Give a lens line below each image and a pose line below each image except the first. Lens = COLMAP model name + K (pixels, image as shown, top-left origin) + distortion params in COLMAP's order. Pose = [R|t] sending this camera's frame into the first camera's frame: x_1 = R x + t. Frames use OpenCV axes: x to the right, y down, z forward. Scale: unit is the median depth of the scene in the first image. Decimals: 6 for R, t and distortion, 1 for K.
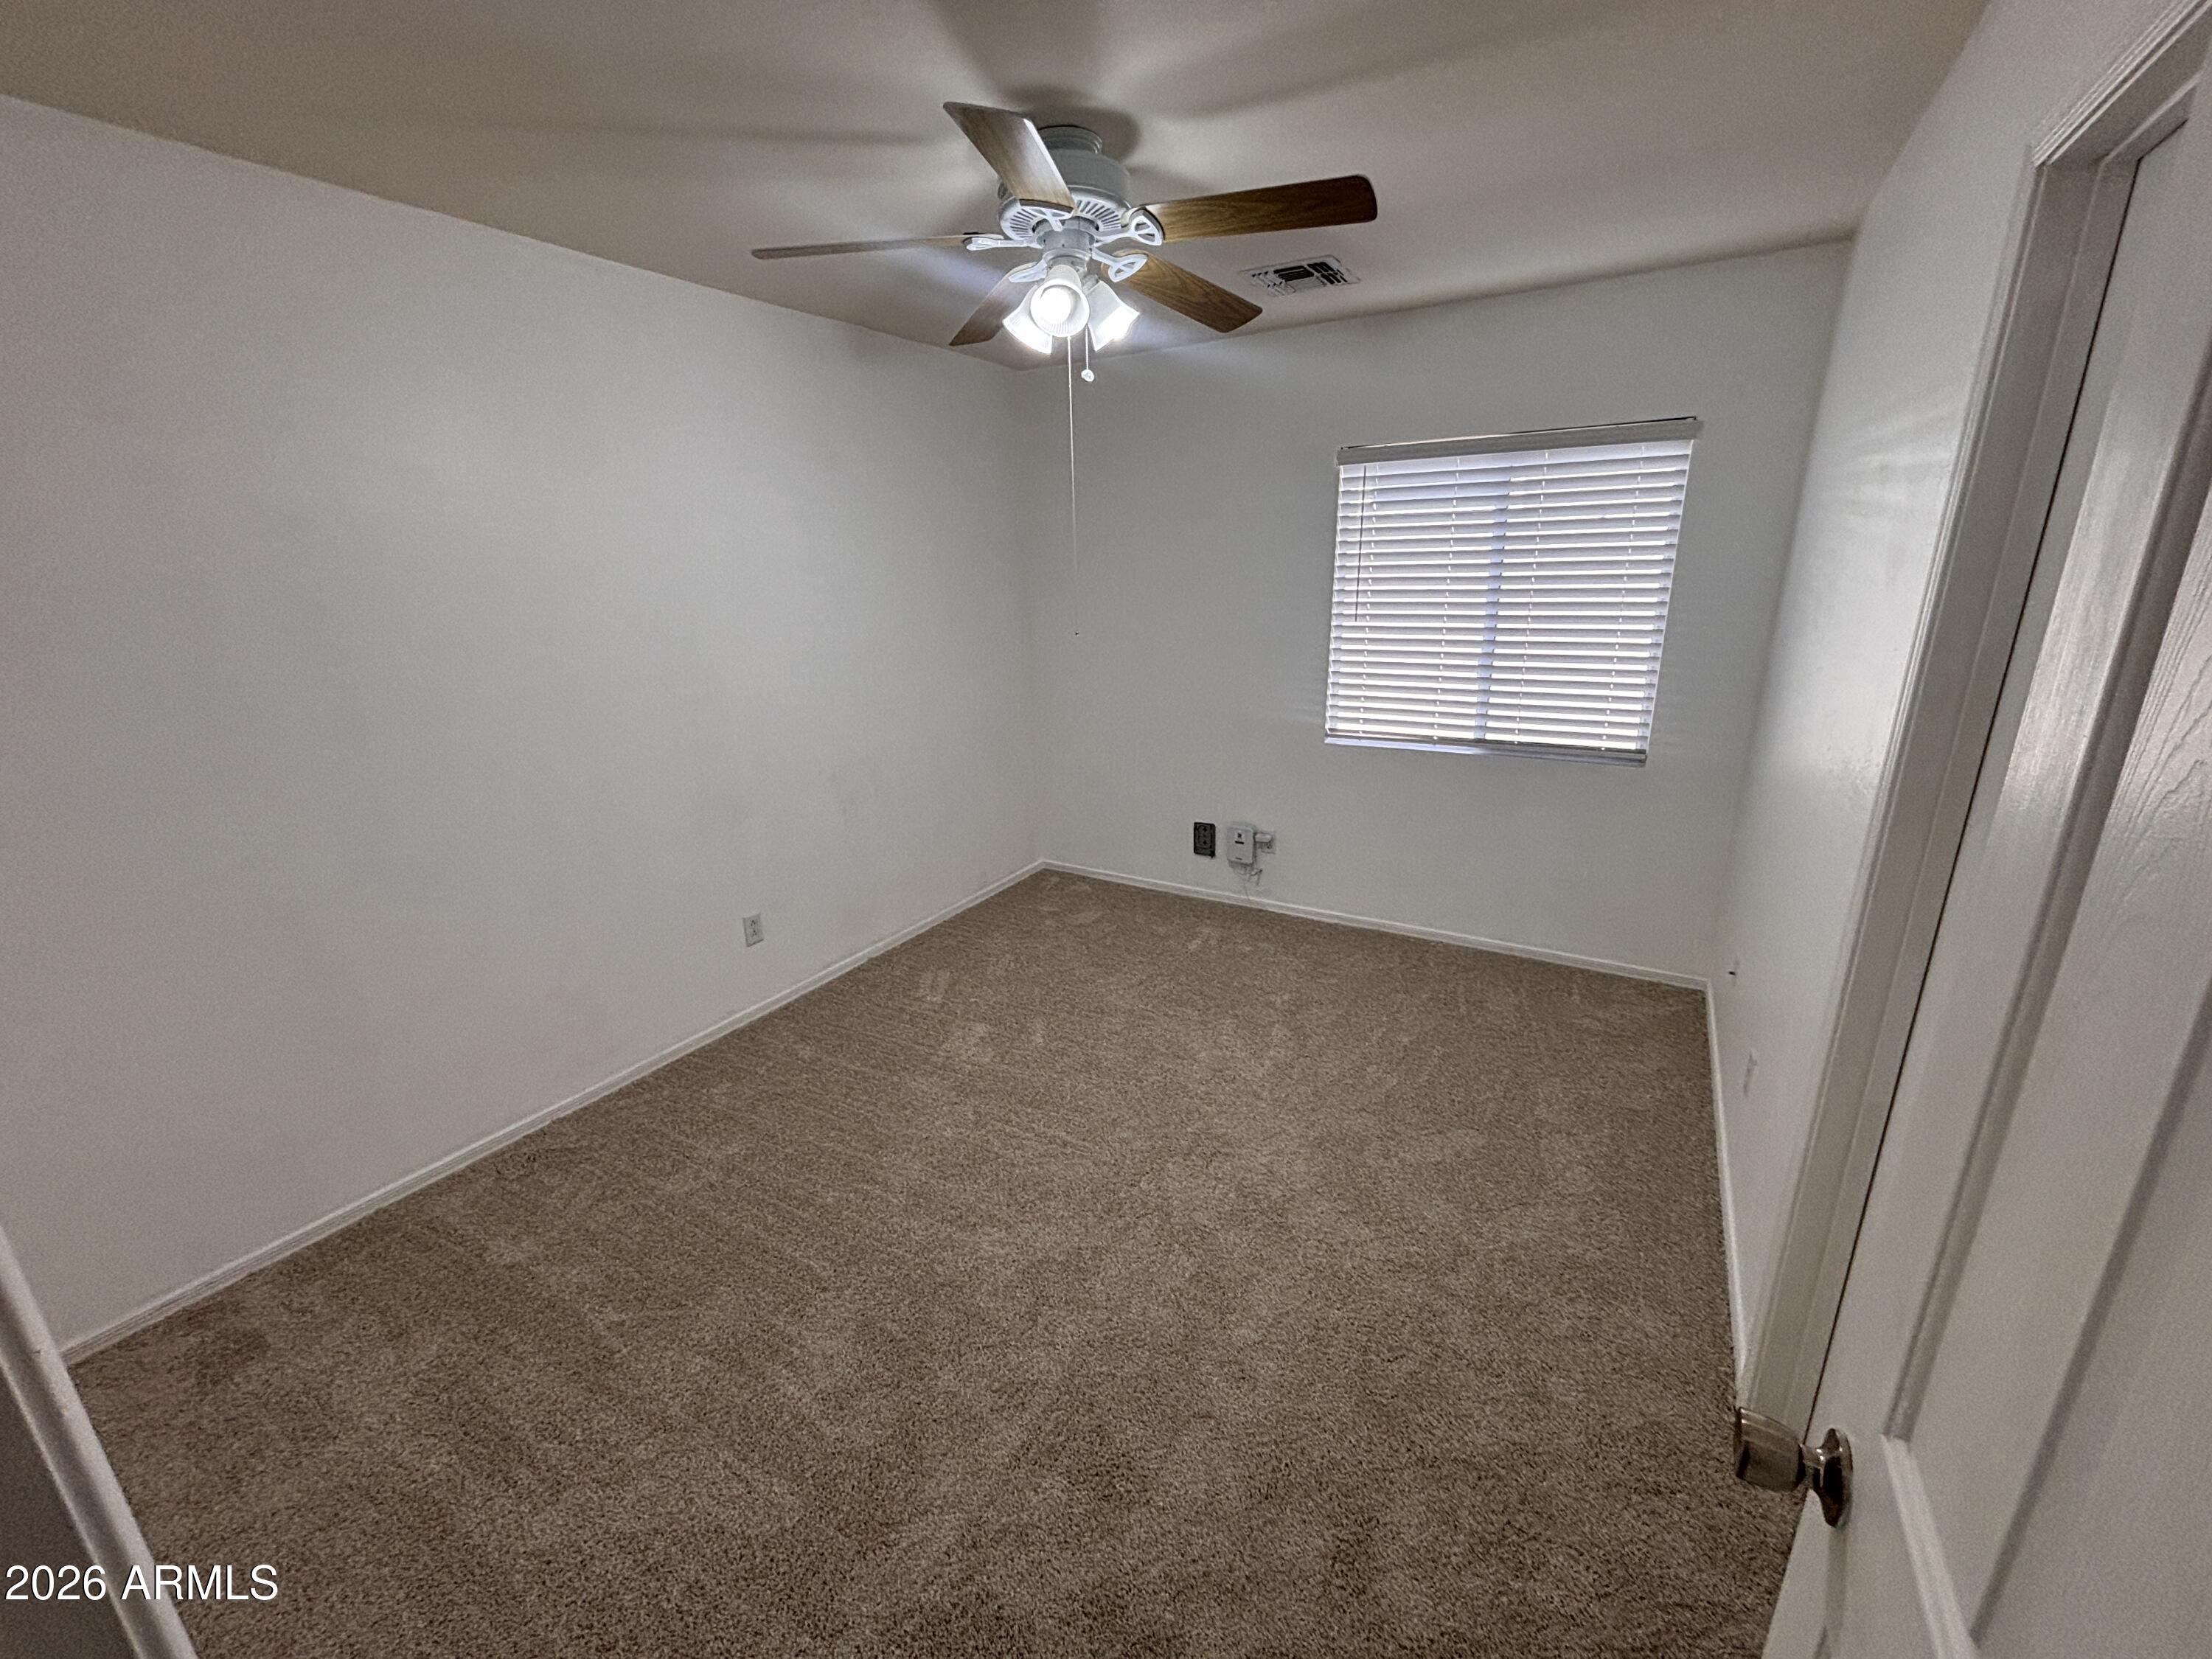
lens RADIAL K [[888.5, 0, 1103.3], [0, 888.5, 821.5], [0, 0, 1]] dist [0.040200, -0.016801]
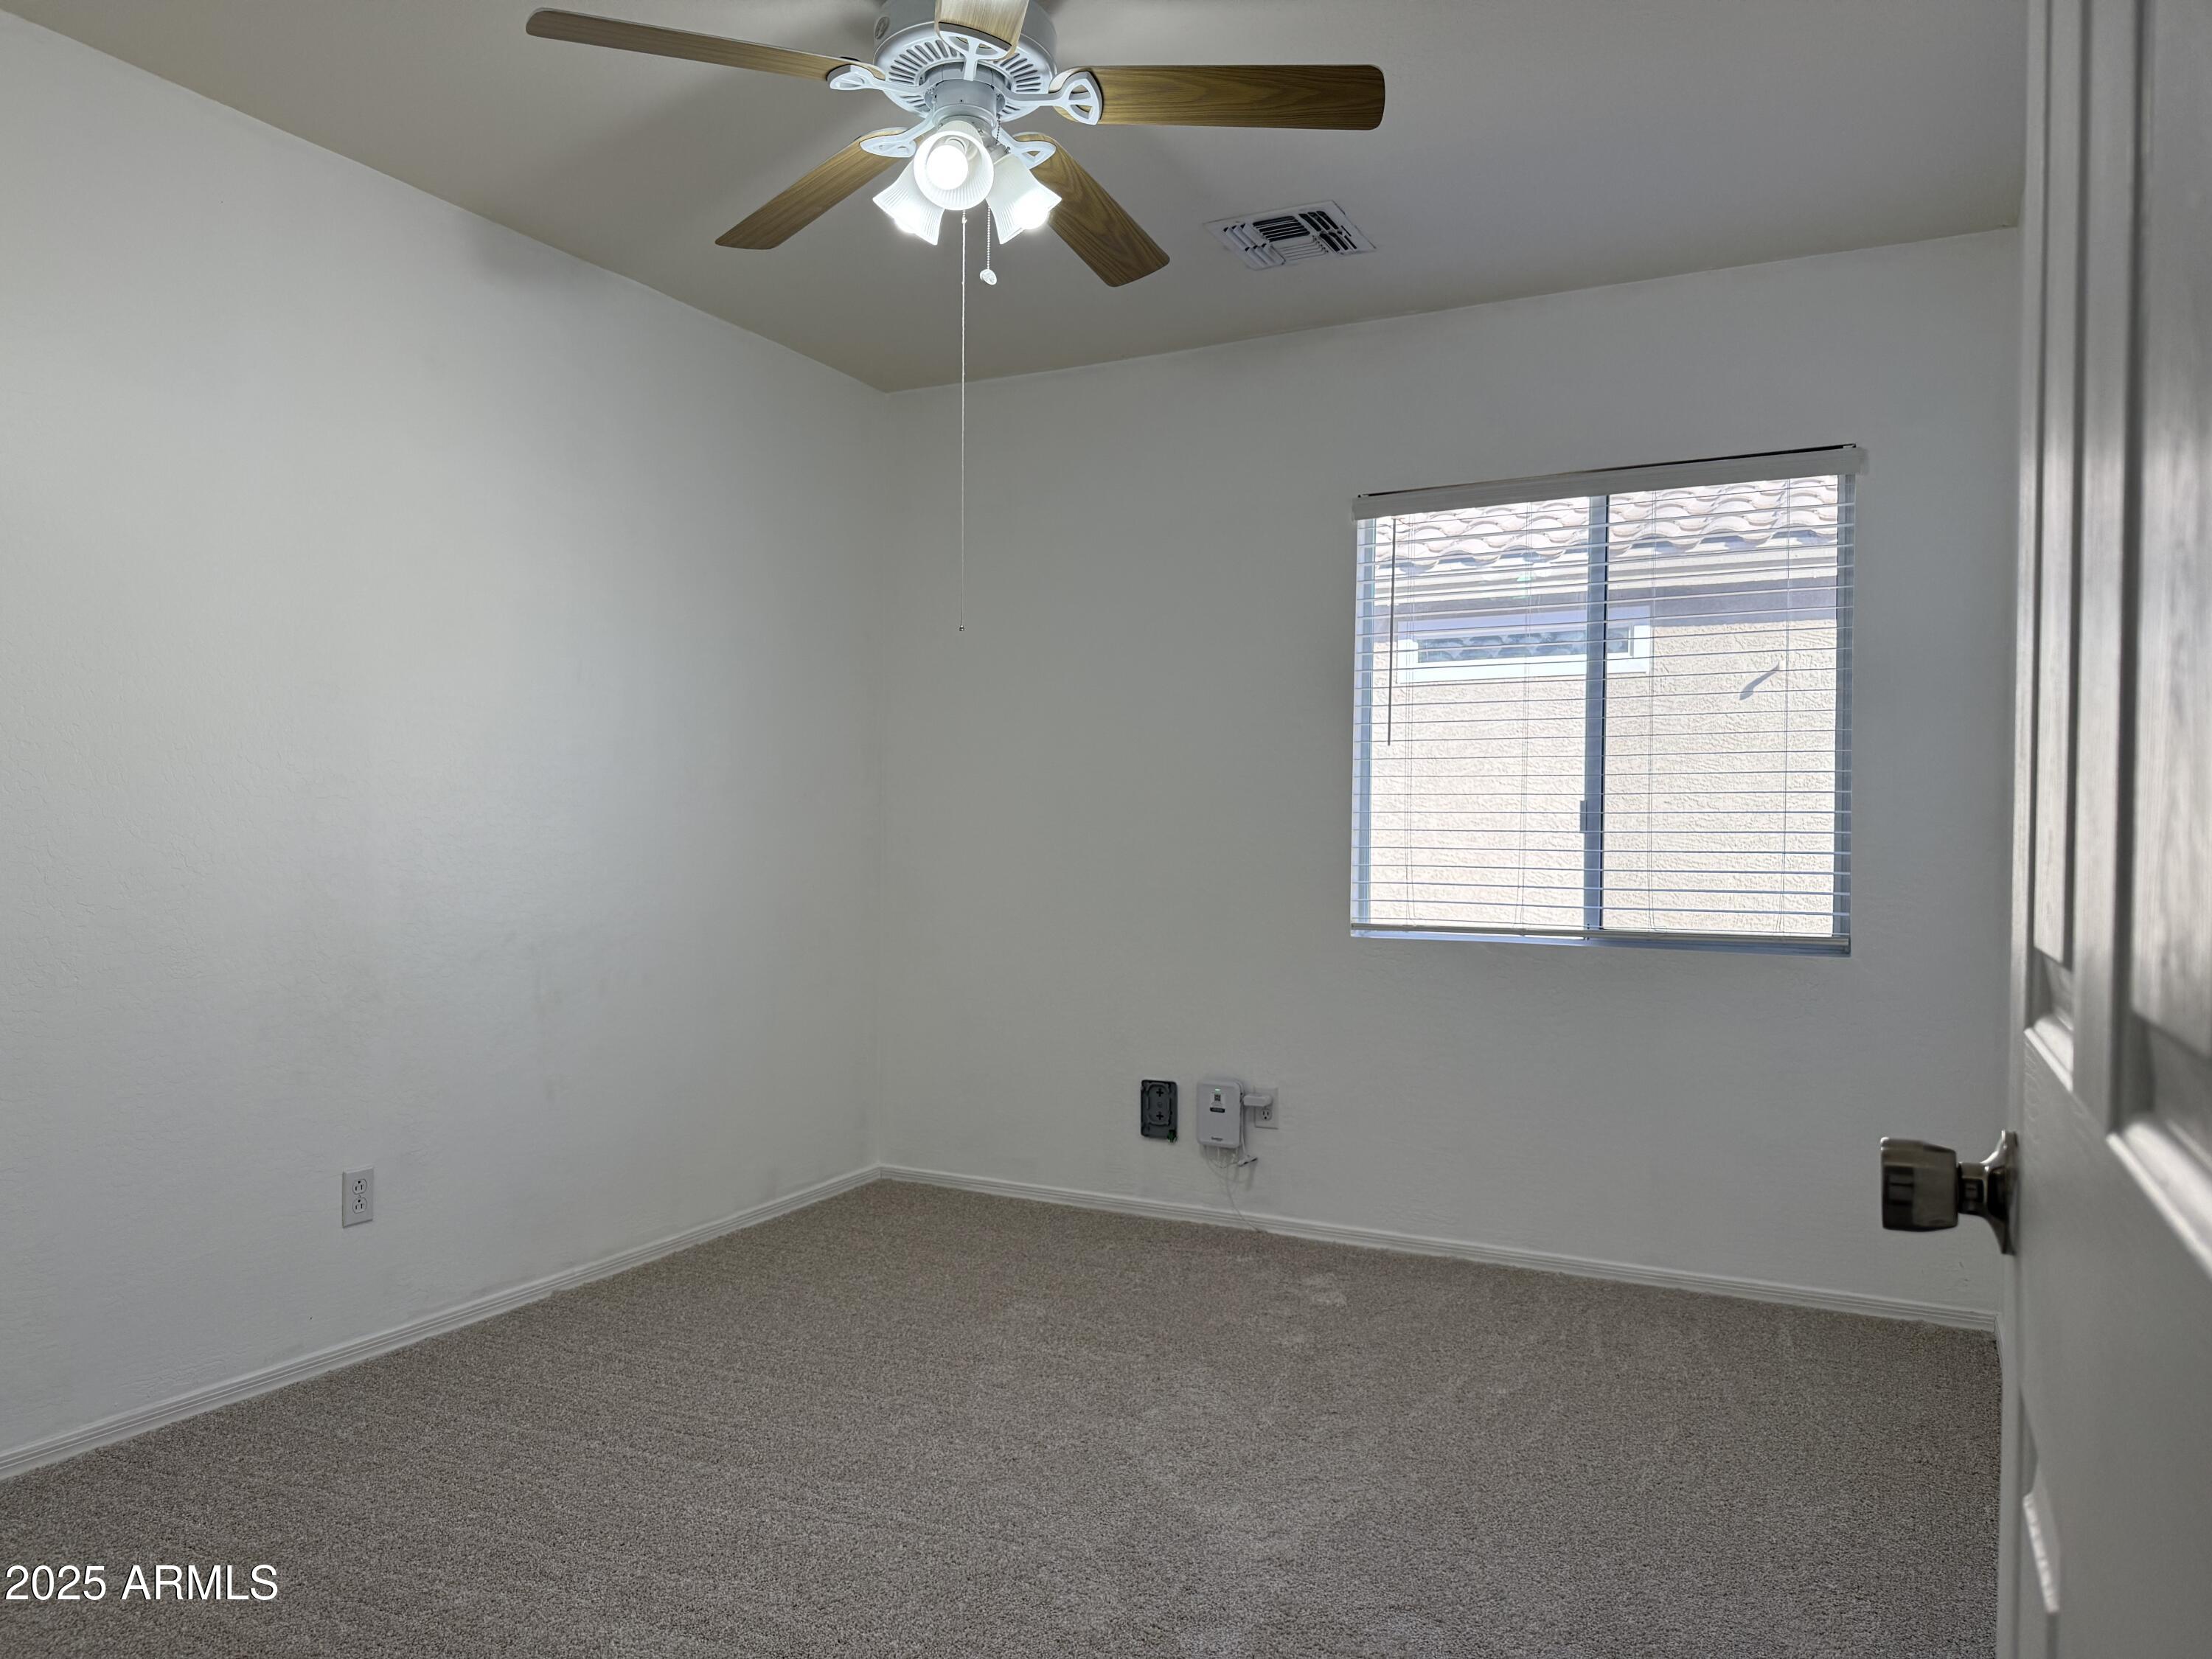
lens RADIAL K [[1553.4, 0, 1097.5], [0, 1553.4, 845.3], [0, 0, 1]] dist [0.077339, -0.072619]
pose [[0.997378, 0.031110, 0.065339, 0.000791], [-0.012610, 0.963783, -0.266390, 0.160480], [-0.071260, 0.264868, 0.961648, -0.043943]]
